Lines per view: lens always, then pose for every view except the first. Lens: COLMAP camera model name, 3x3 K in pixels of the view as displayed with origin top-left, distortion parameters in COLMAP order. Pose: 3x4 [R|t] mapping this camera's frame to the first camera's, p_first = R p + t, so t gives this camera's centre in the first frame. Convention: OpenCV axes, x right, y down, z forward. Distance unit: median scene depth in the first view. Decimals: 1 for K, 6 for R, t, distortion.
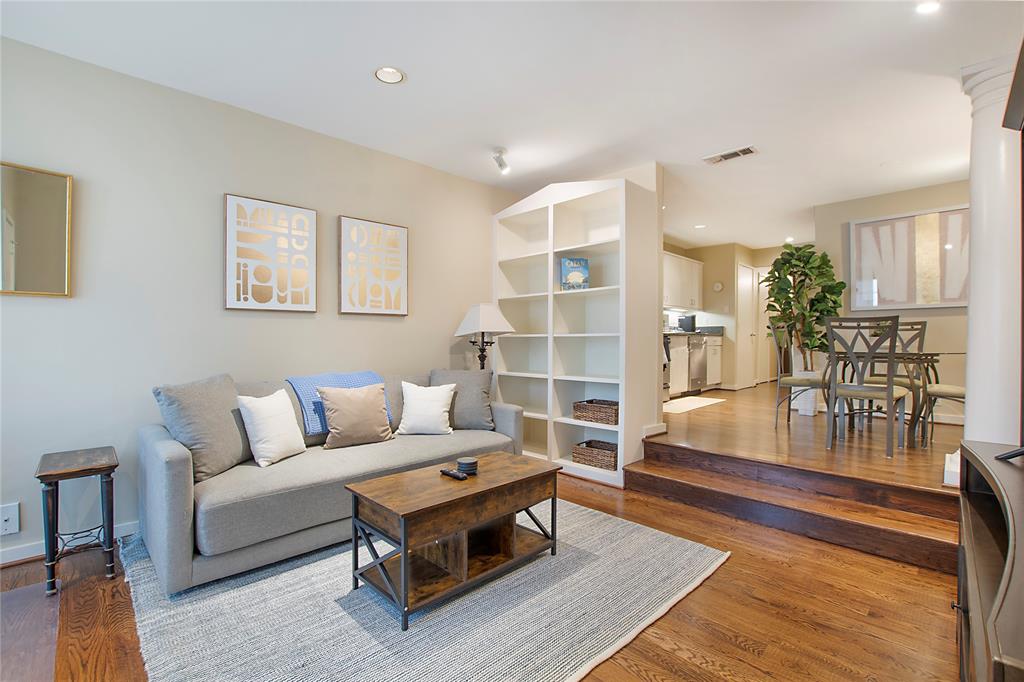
lens RADIAL K [[459.0, 0, 512.0], [0, 459.0, 341.0], [0, 0, 1]] dist [-0.029034, 0.000526]
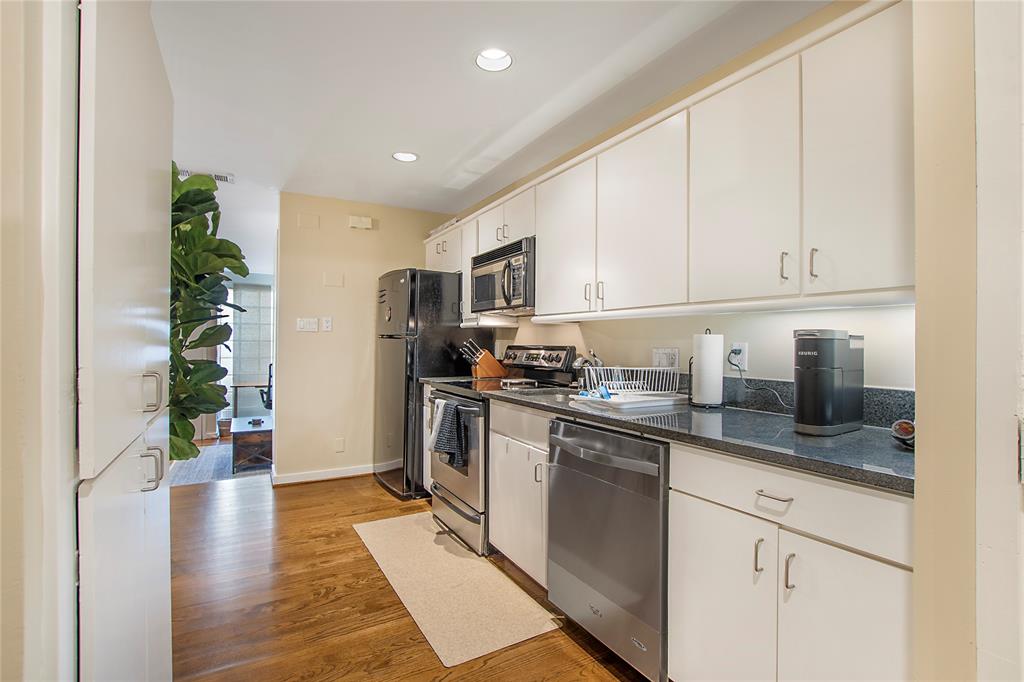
lens RADIAL K [[459.0, 0, 512.0], [0, 459.0, 341.0], [0, 0, 1]] dist [-0.029034, 0.000526]
pose [[-0.249076, -0.001926, -0.968482, 0.932842], [-0.011160, 0.999937, 0.000882, -0.079487], [0.968420, 0.011028, -0.249082, 1.436306]]
